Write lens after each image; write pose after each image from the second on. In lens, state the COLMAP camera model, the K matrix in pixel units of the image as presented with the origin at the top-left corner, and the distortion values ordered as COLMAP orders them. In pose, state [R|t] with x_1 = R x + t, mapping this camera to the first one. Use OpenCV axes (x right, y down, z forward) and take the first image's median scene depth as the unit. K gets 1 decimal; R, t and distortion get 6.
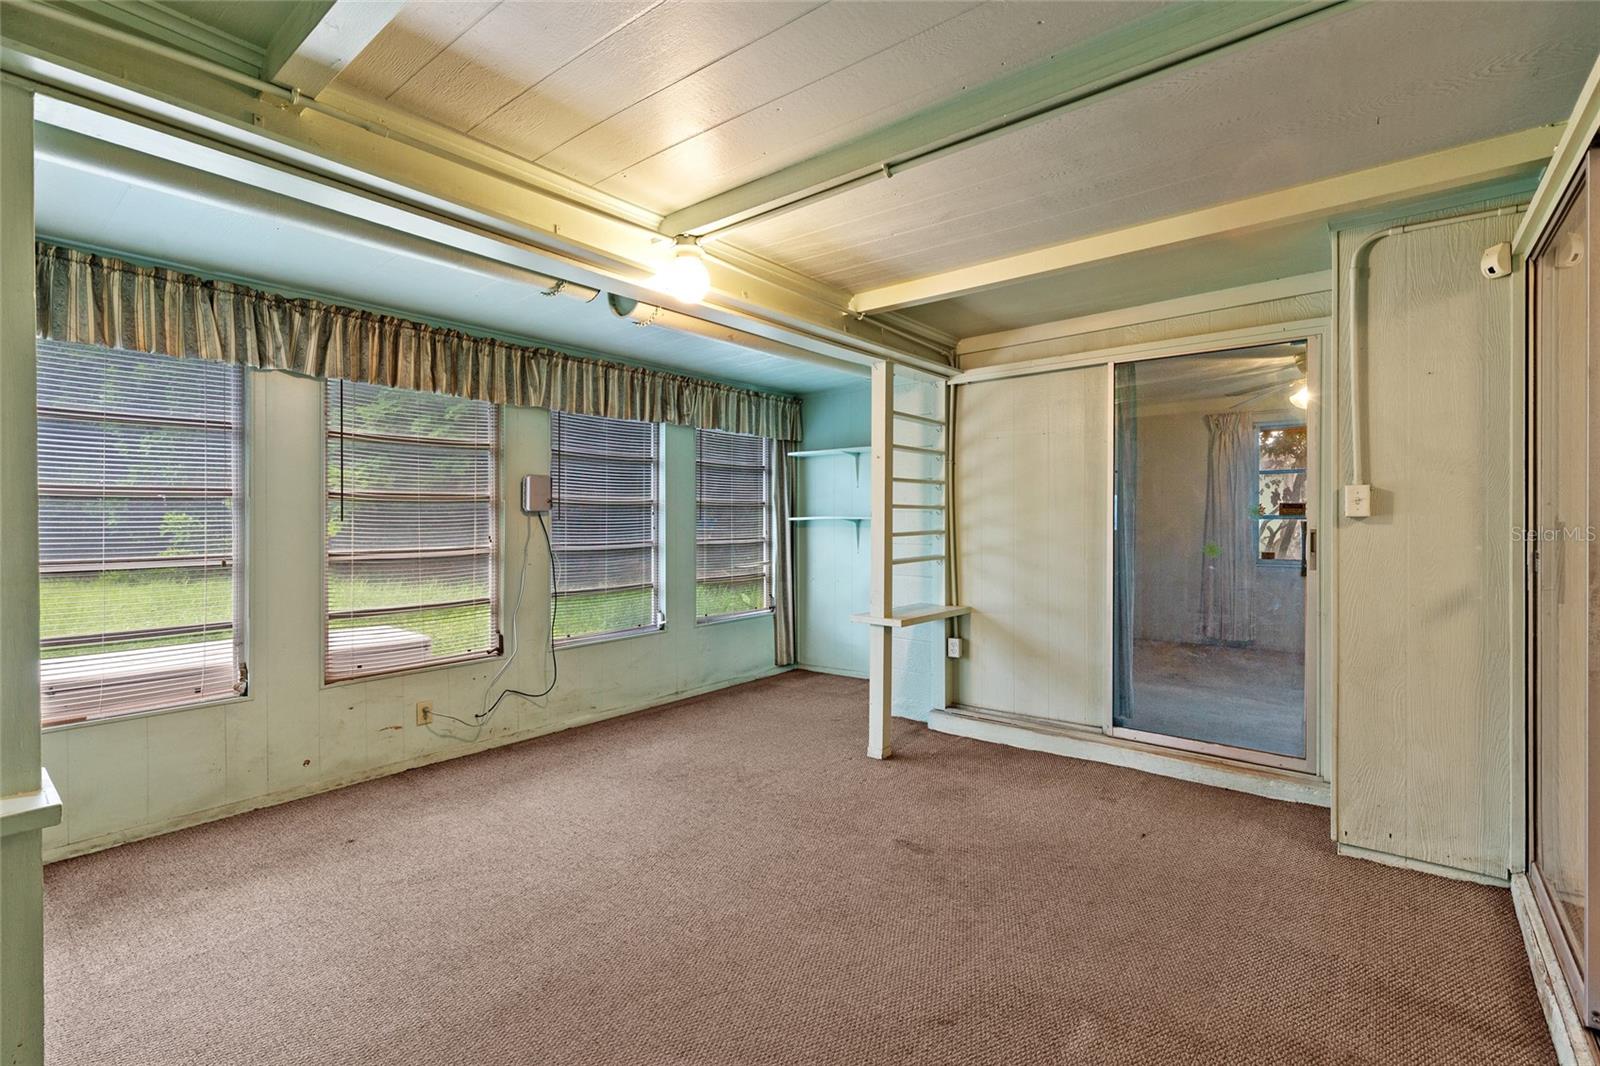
lens RADIAL K [[720.3, 0, 809.8], [0, 720.3, 521.3], [0, 0, 1]] dist [0.009670, 0.000400]
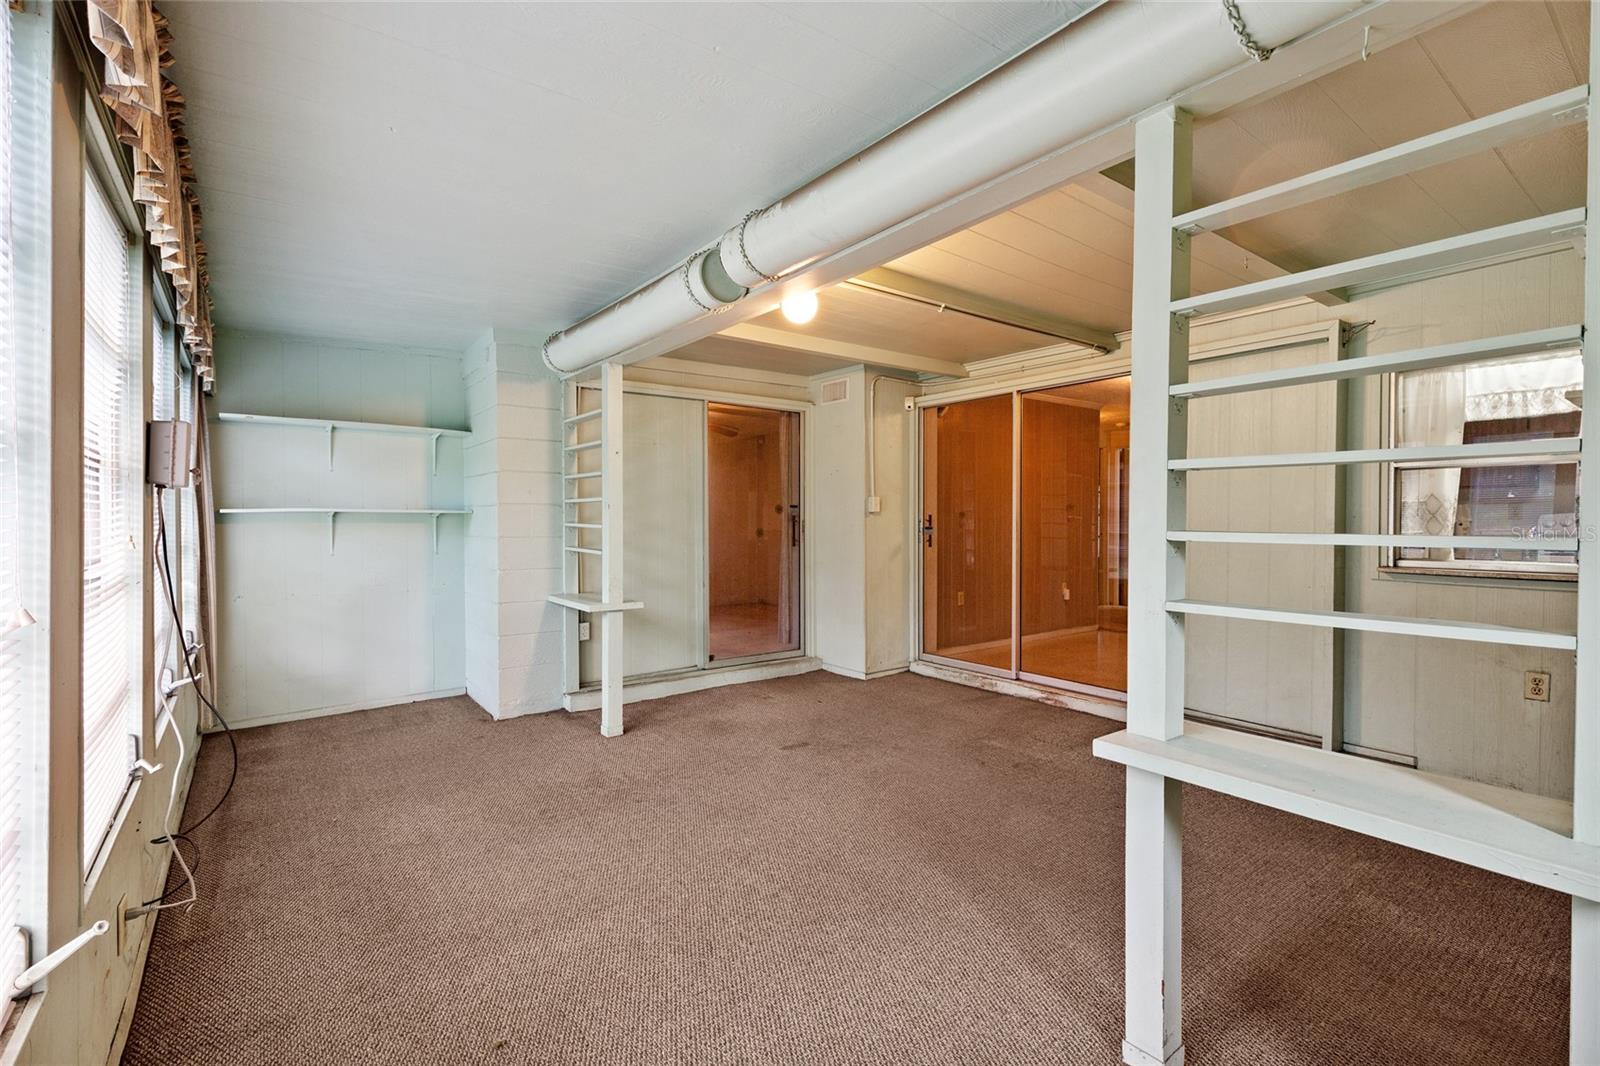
lens RADIAL K [[720.3, 0, 810.1], [0, 720.3, 531.3], [0, 0, 1]] dist [0.009670, 0.000400]
pose [[0.241180, -0.015774, 0.970352, -0.925714], [0.003248, 0.999875, 0.015447, 0.011045], [-0.970475, -0.000574, 0.241201, 0.494811]]
